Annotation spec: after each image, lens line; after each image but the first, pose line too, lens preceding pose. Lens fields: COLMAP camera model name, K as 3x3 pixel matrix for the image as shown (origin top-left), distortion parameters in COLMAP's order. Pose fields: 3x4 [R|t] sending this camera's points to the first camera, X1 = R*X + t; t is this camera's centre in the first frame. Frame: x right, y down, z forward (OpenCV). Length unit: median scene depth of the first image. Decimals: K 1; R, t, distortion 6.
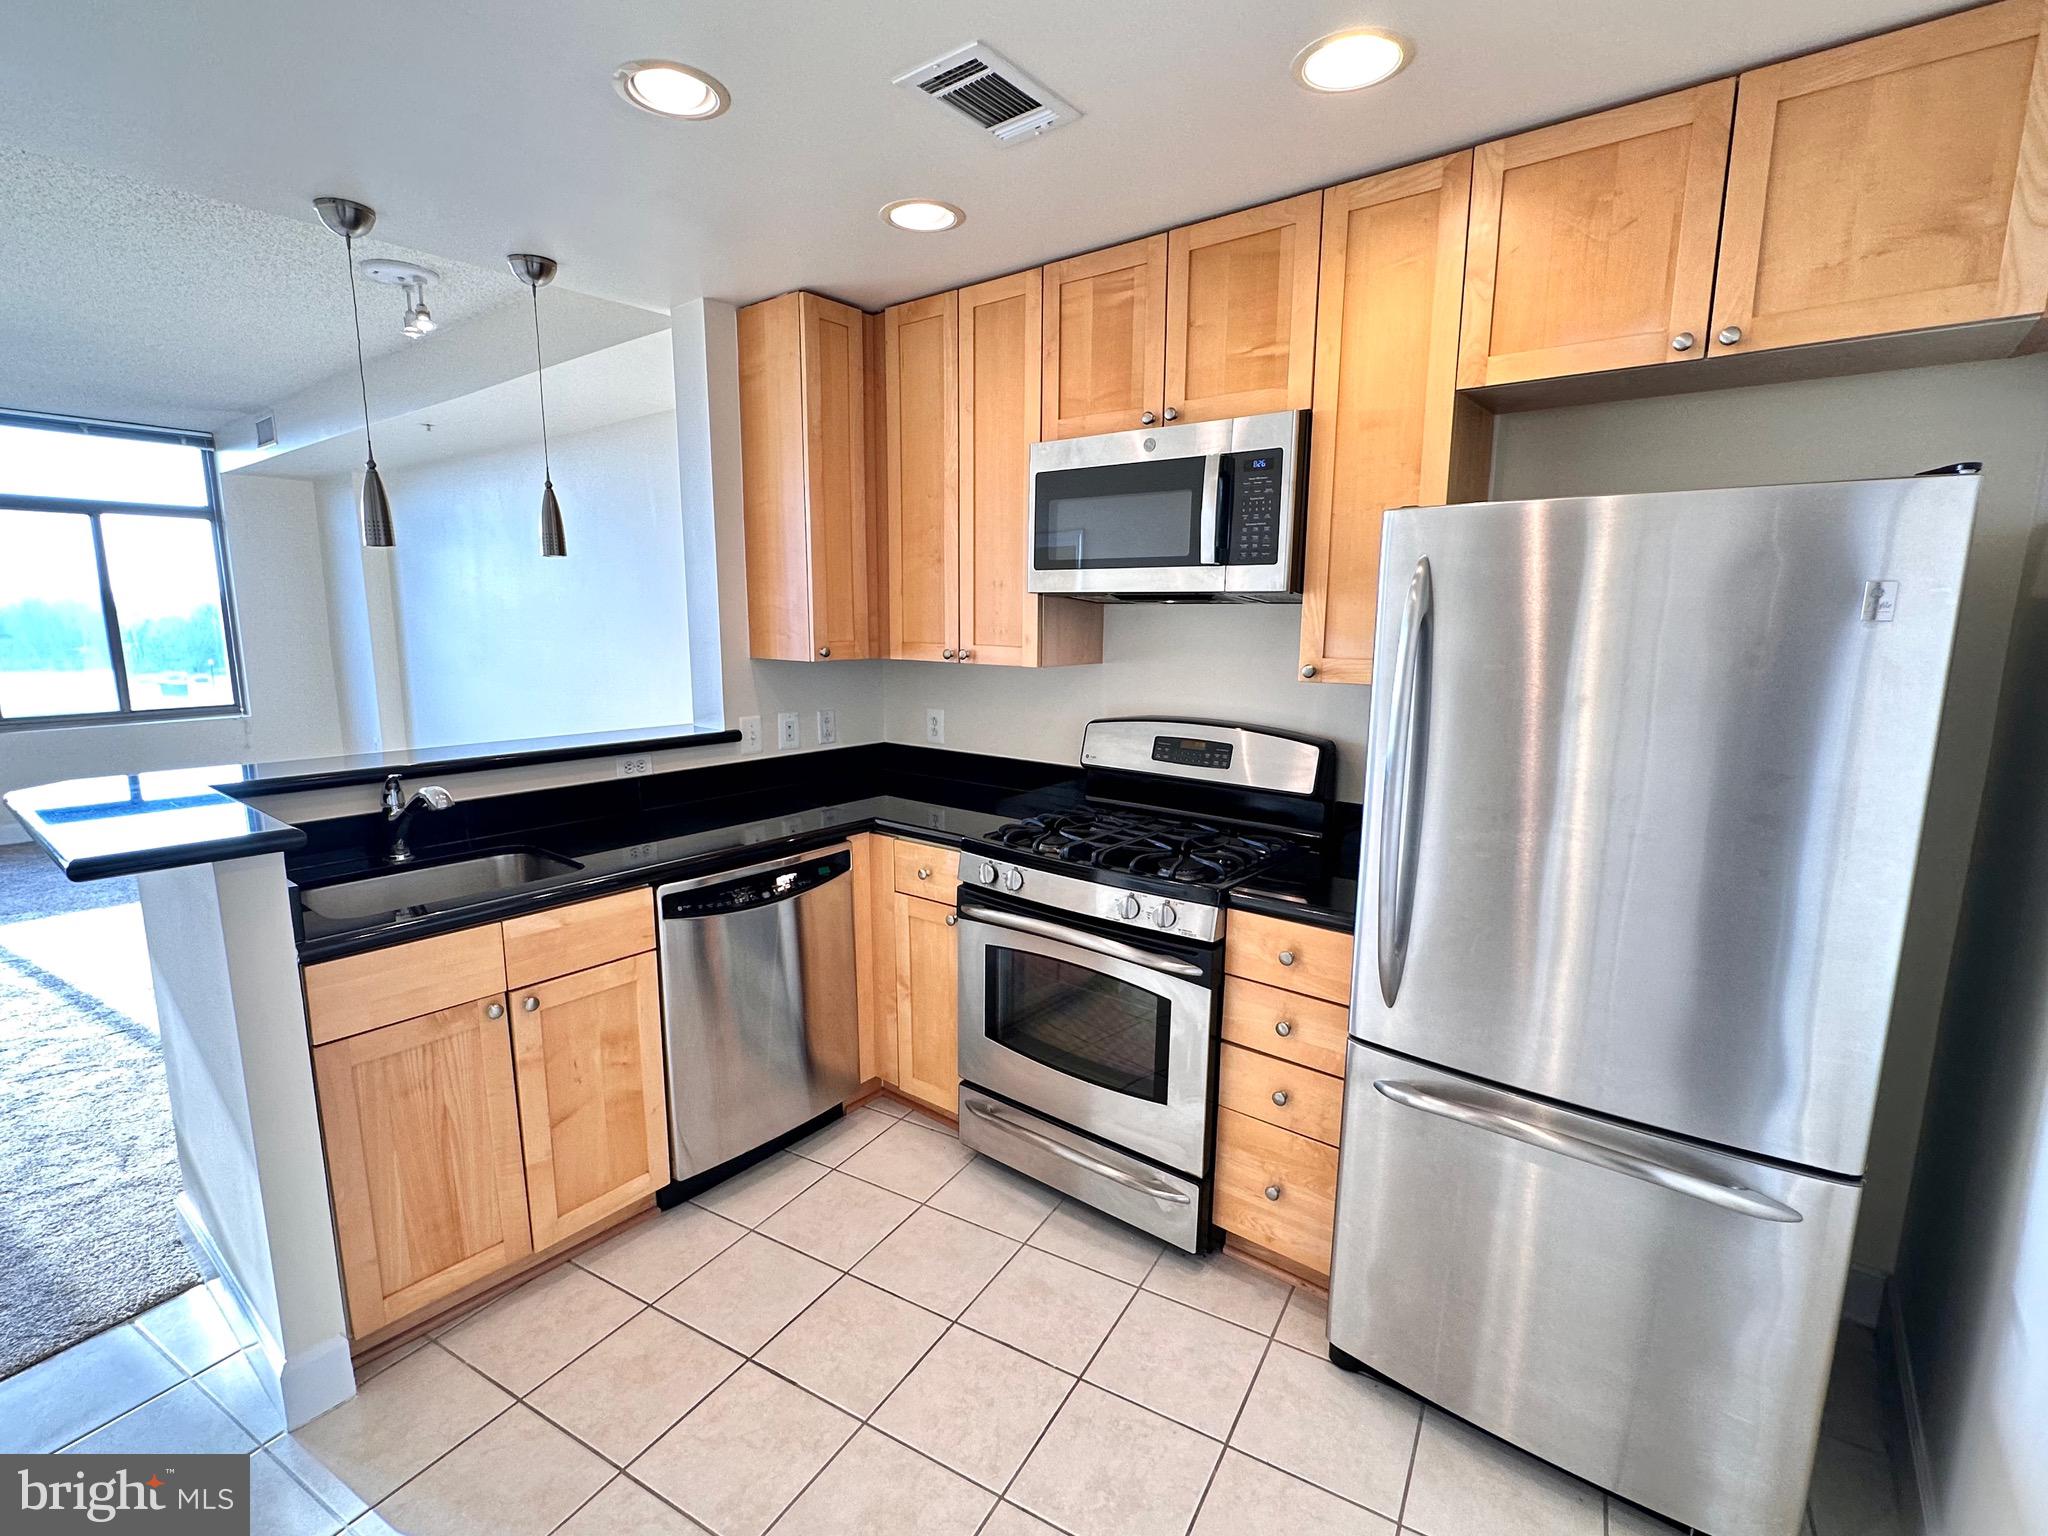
lens RADIAL K [[951.1, 0, 1024.0], [0, 951.1, 768.0], [0, 0, 1]] dist [-0.003658, -0.000024]
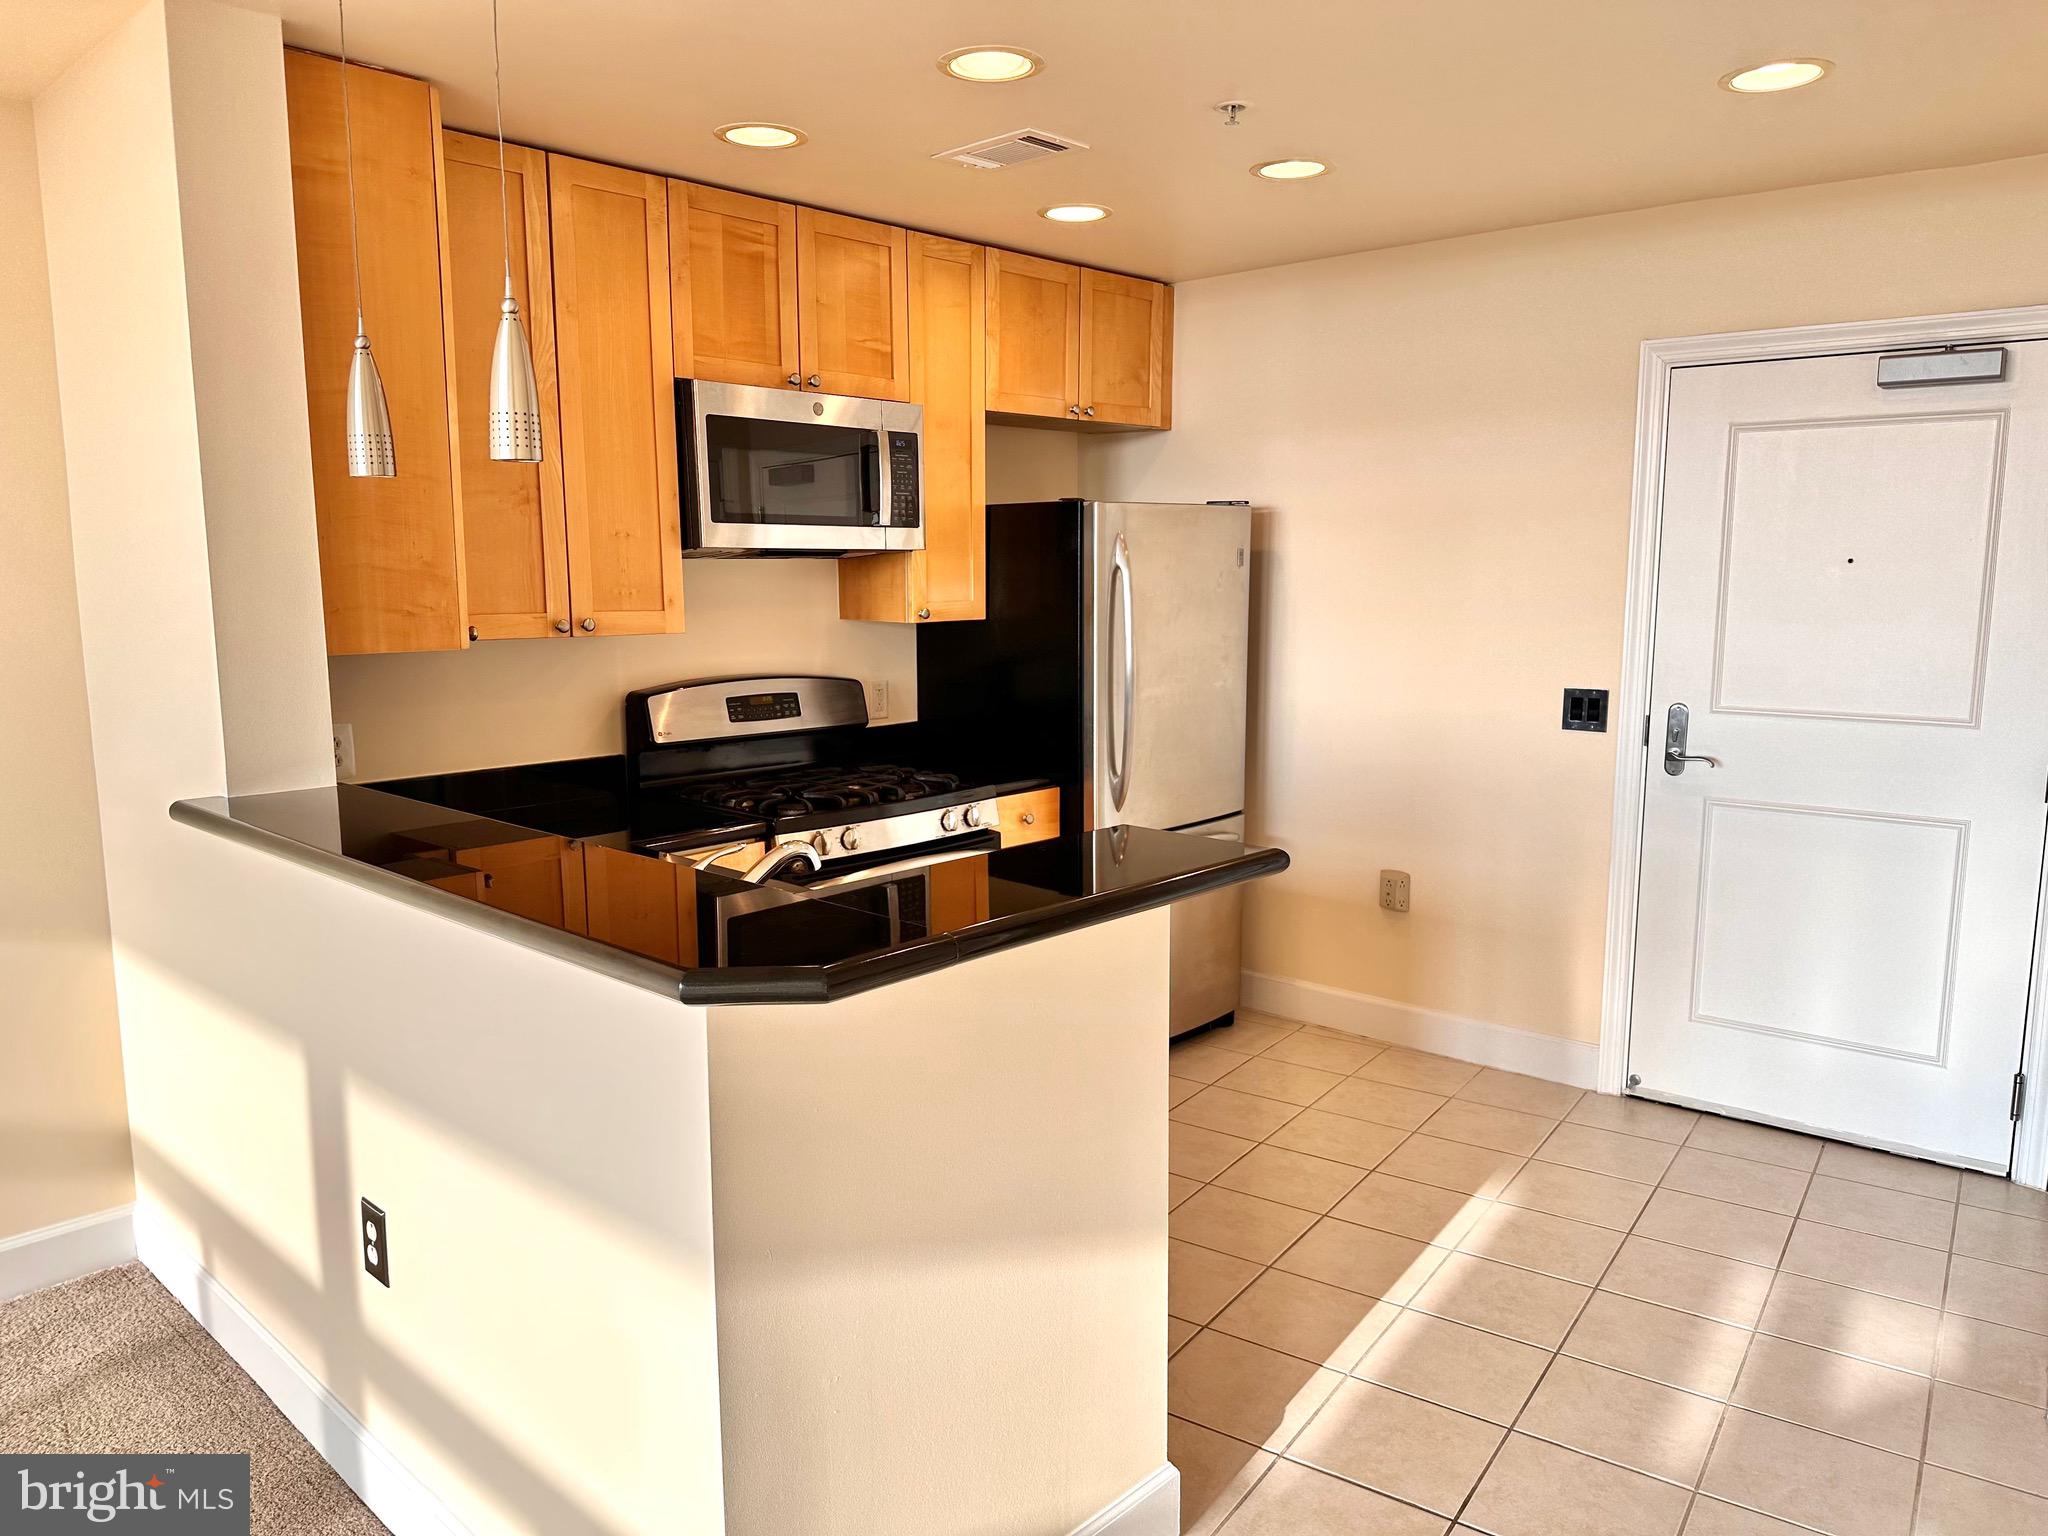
lens RADIAL K [[1457.3, 0, 1024.0], [0, 1457.3, 768.0], [0, 0, 1]] dist [0.084987, -0.103005]
pose [[0.080527, -0.151106, 0.985232, -1.371444], [0.160971, 0.977439, 0.136754, -0.124593], [-0.983668, 0.147582, 0.103034, 0.606730]]
